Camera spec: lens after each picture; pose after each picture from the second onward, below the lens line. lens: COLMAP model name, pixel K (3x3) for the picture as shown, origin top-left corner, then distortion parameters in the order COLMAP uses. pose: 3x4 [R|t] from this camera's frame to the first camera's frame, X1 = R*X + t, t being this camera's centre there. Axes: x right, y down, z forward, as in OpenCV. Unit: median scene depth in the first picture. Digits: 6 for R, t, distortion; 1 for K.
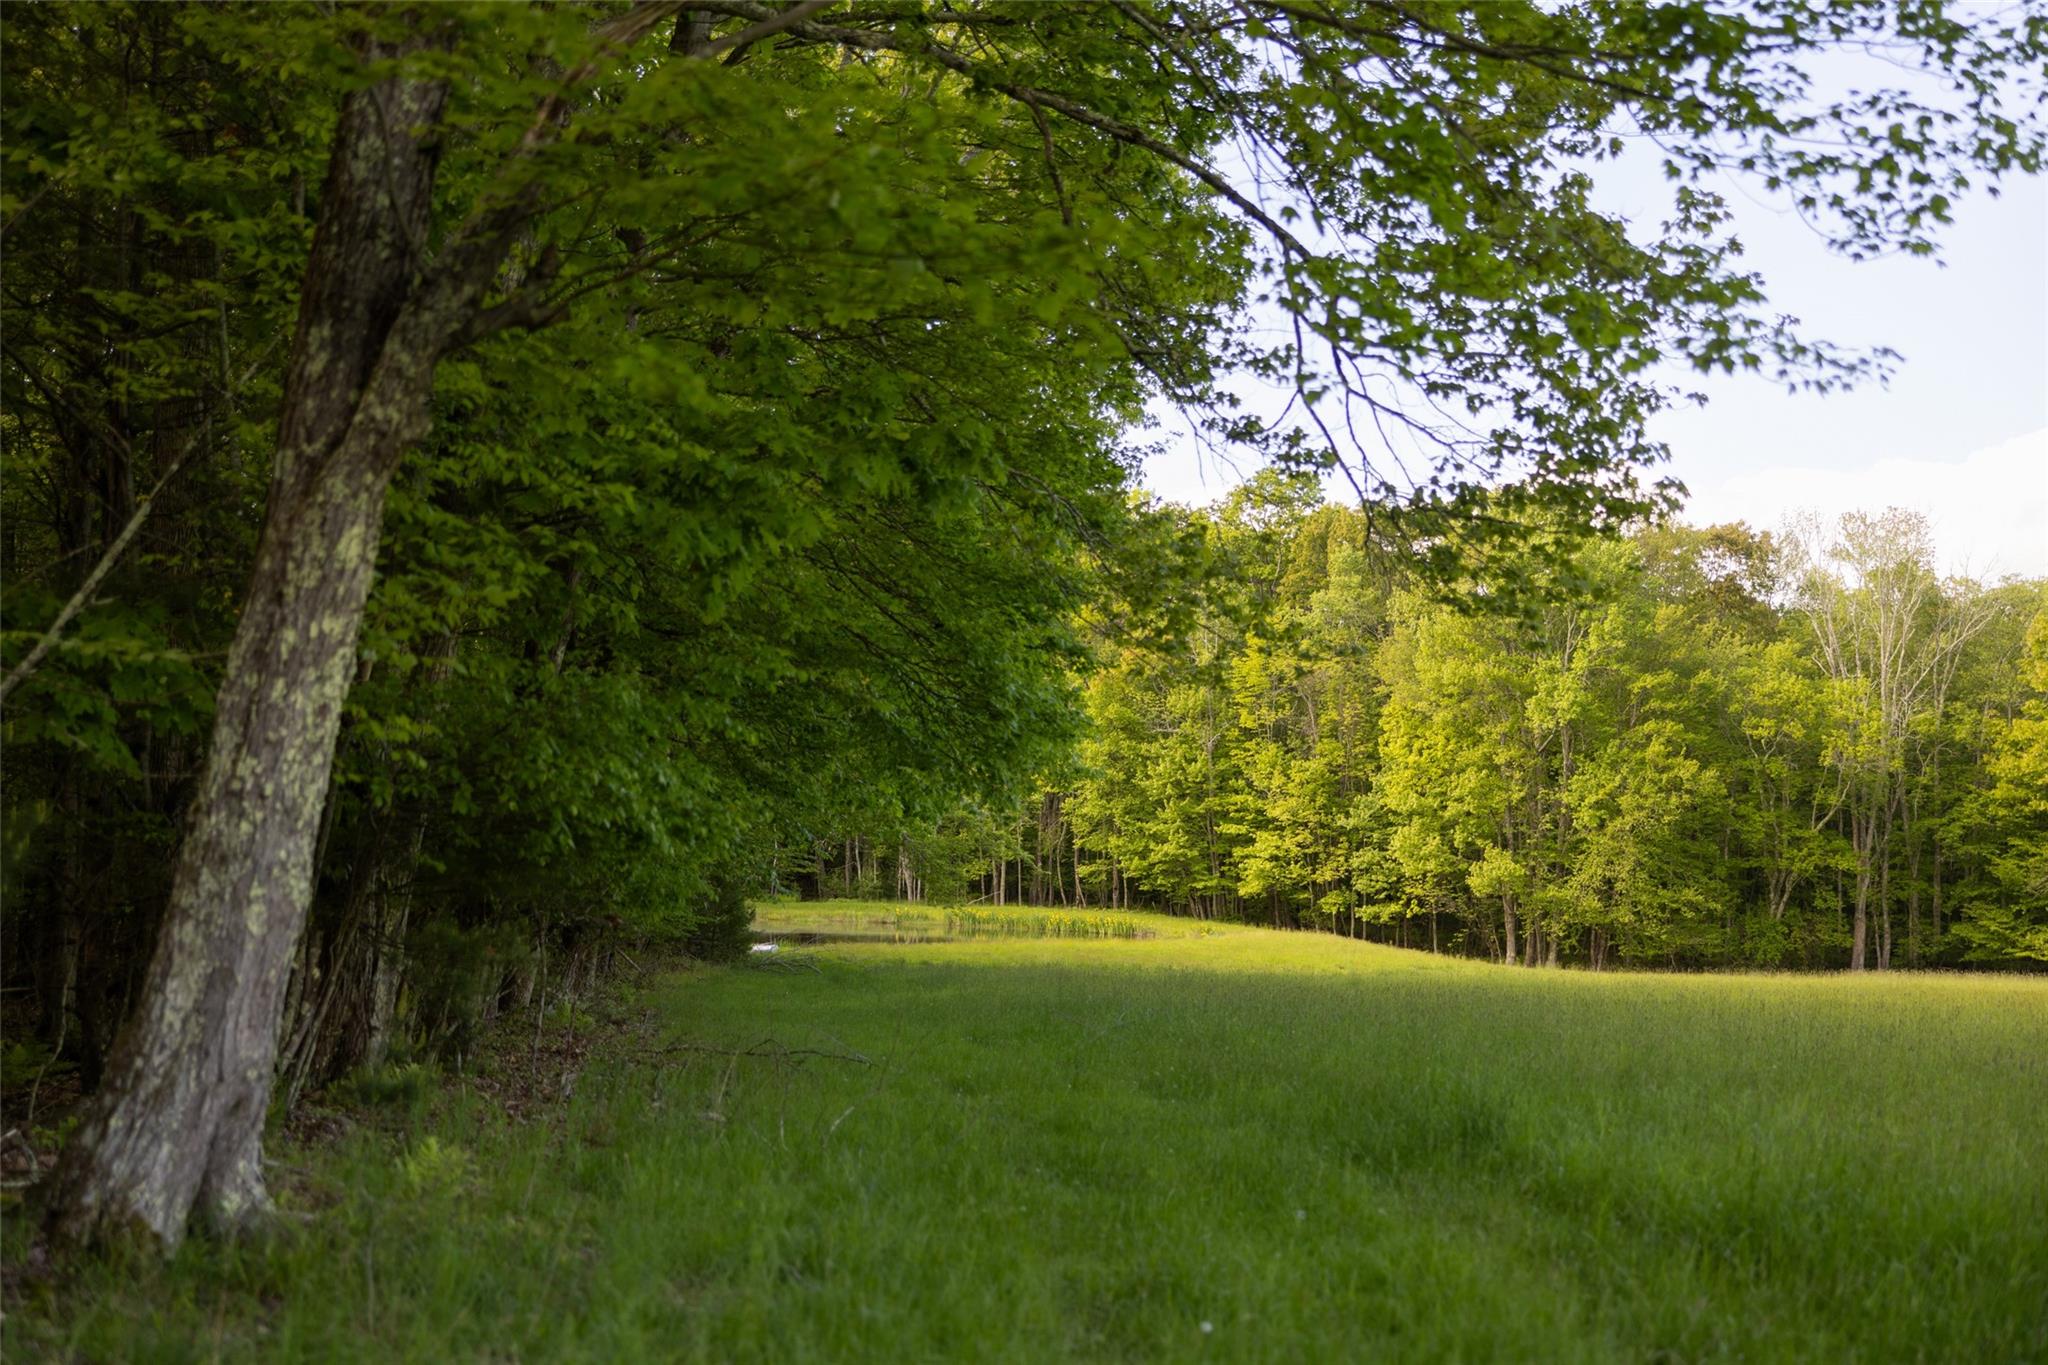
lens RADIAL K [[2556.0, 0, 1023.5], [0, 2556.0, 684.2], [0, 0, 1]] dist [0.000517, 0.000000]
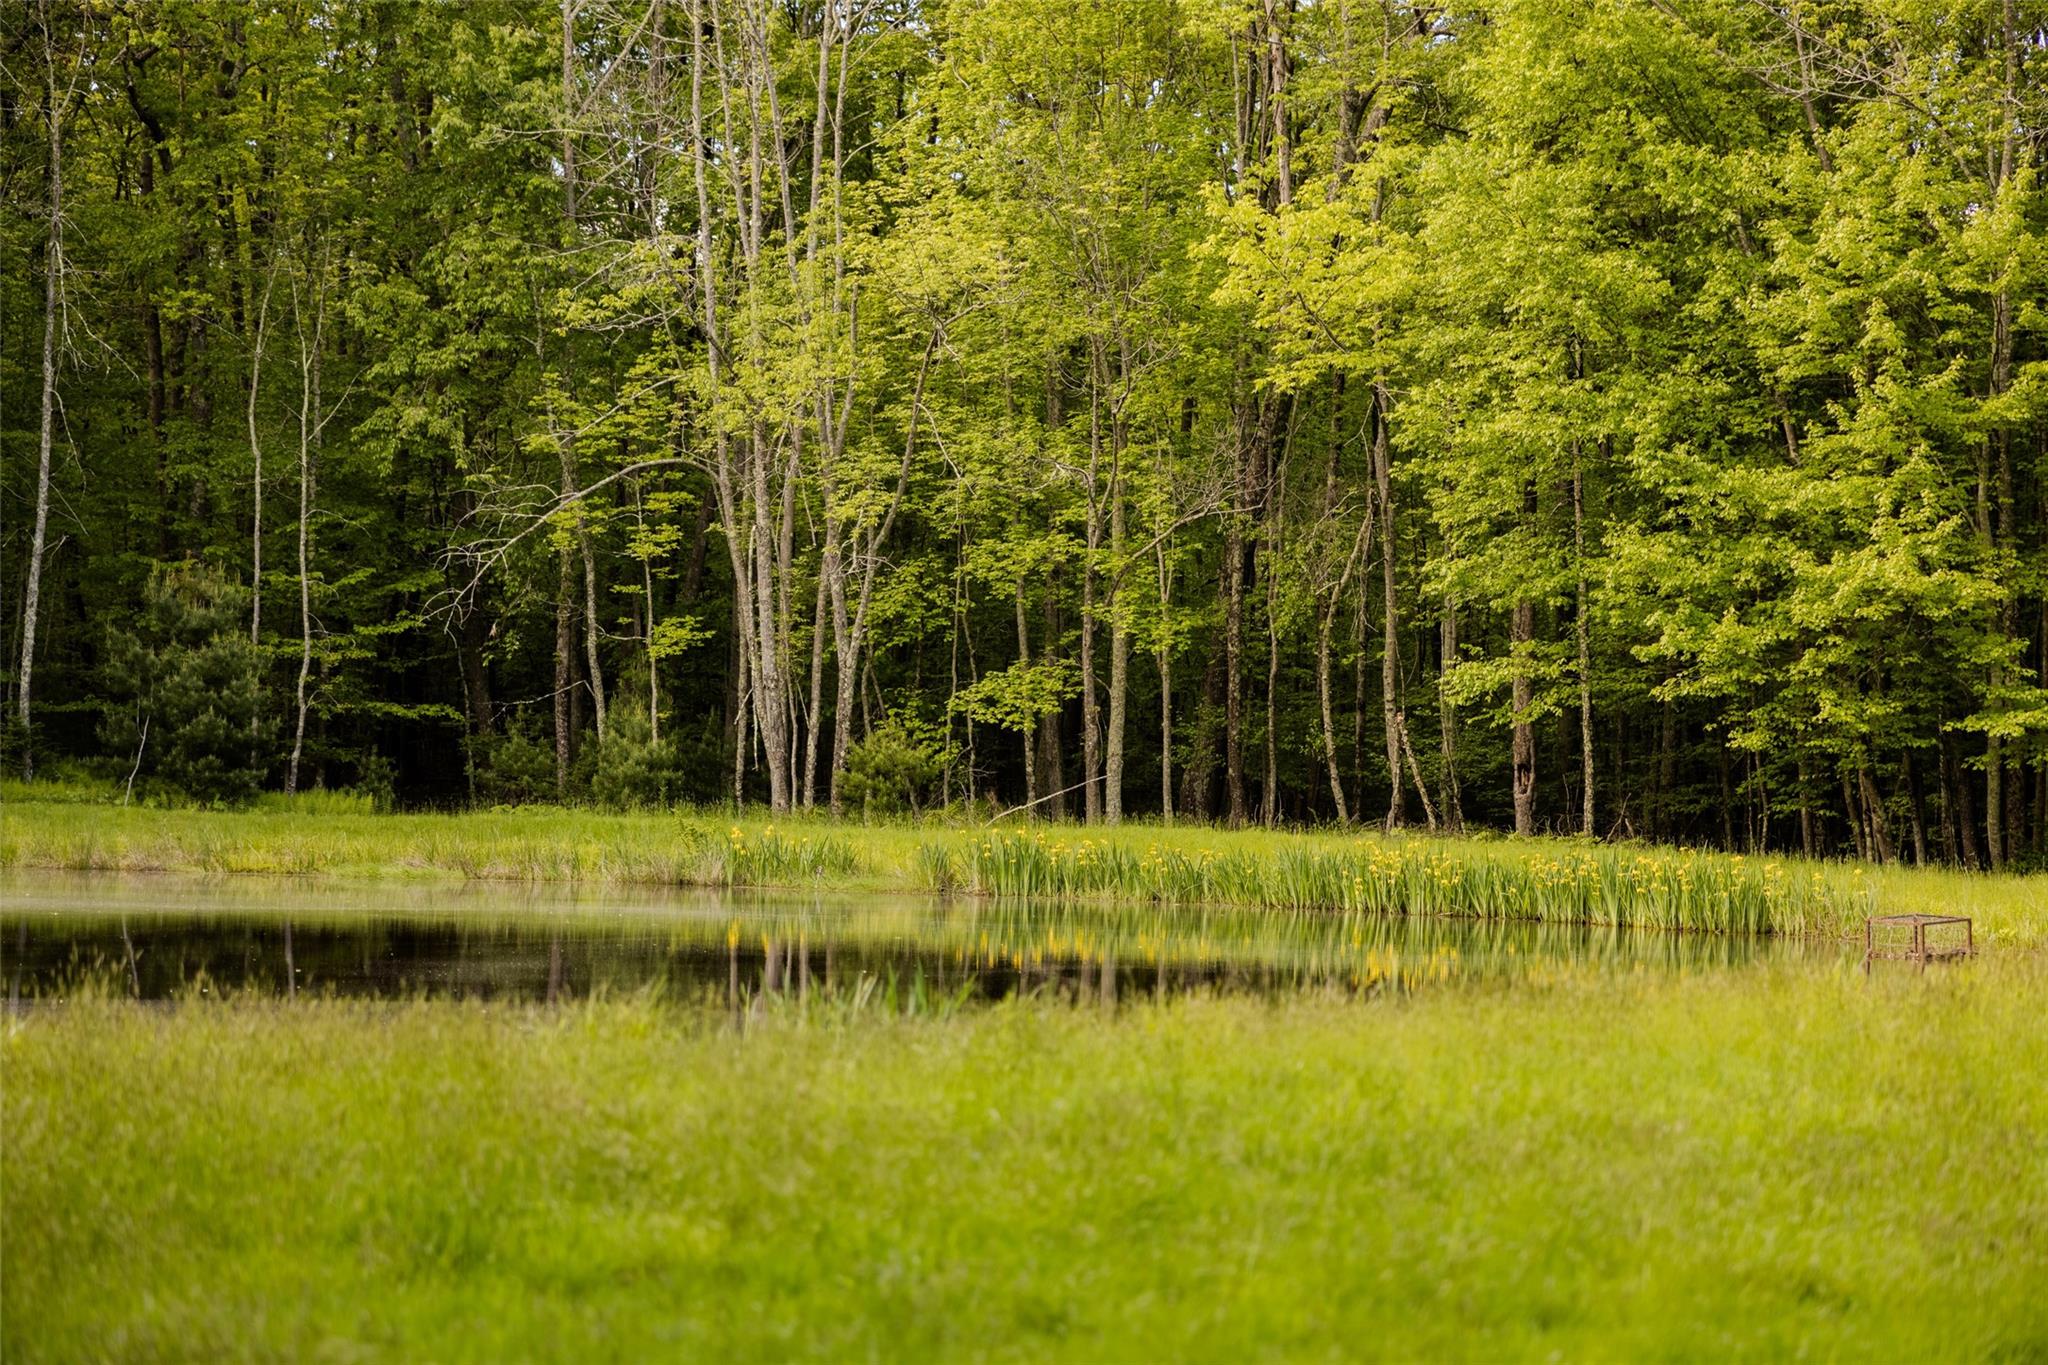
lens RADIAL K [[3904.5, 0, 1027.9], [0, 3904.5, 681.3], [0, 0, 1]] dist [0.042131, 0.000000]
pose [[0.999597, 0.003952, 0.028124, -0.031992], [-0.004839, 0.999490, 0.031550, 0.062388], [-0.027985, -0.031674, 0.999106, 0.626692]]
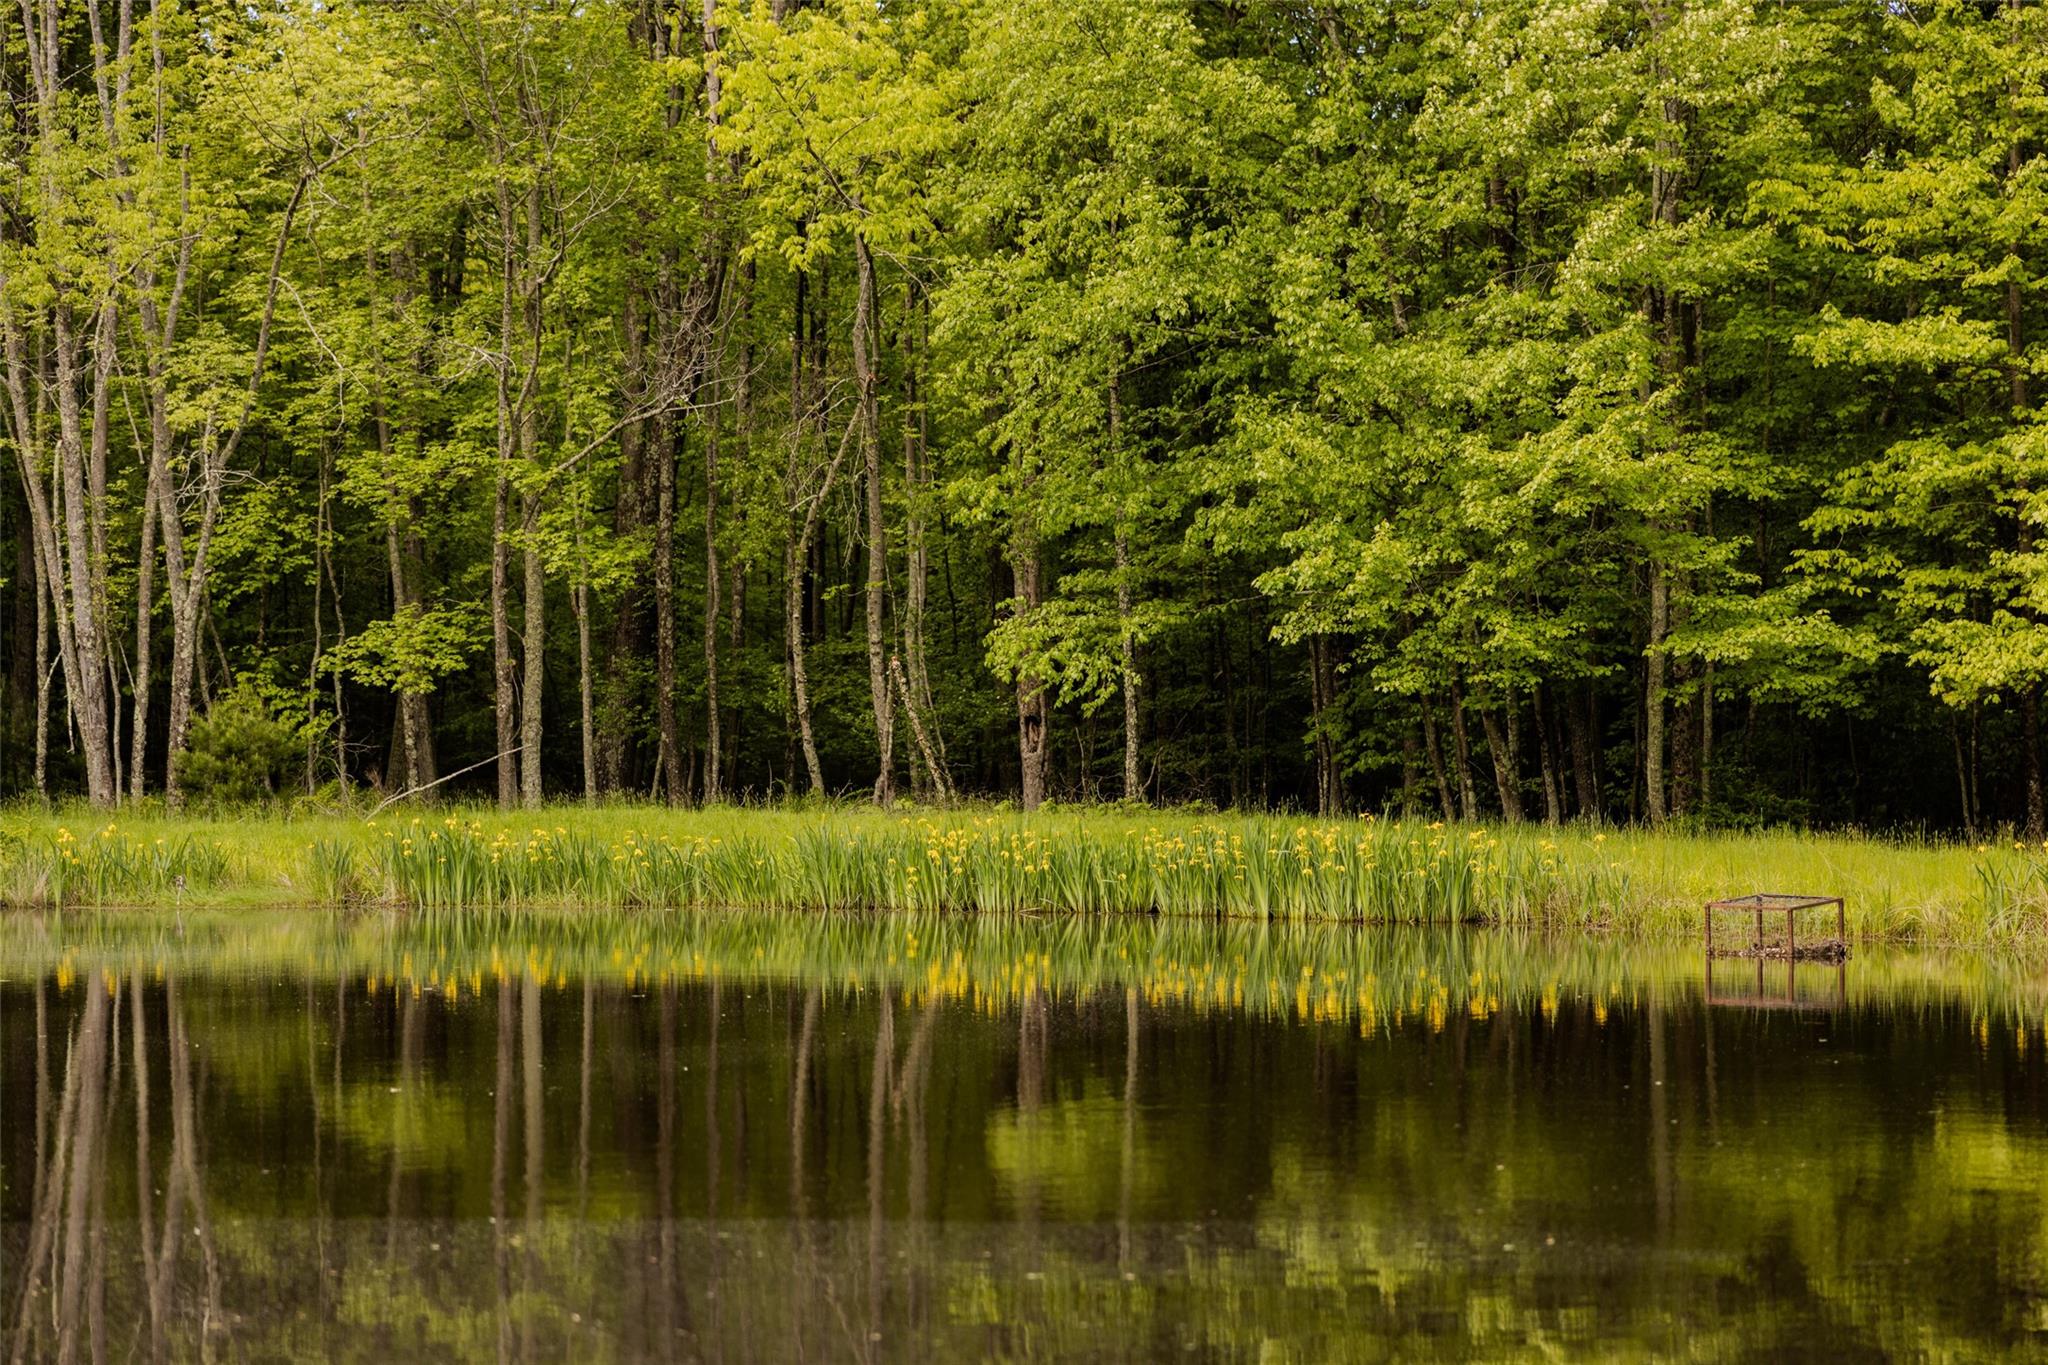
lens RADIAL K [[3904.5, 0, 1022.4], [0, 3904.5, 682.6], [0, 0, 1]] dist [0.042131, 0.000000]
pose [[0.973320, -0.024710, 0.228119, -0.047973], [0.015403, 0.998978, 0.042486, 0.067064], [-0.228935, -0.037838, 0.972706, 0.717132]]
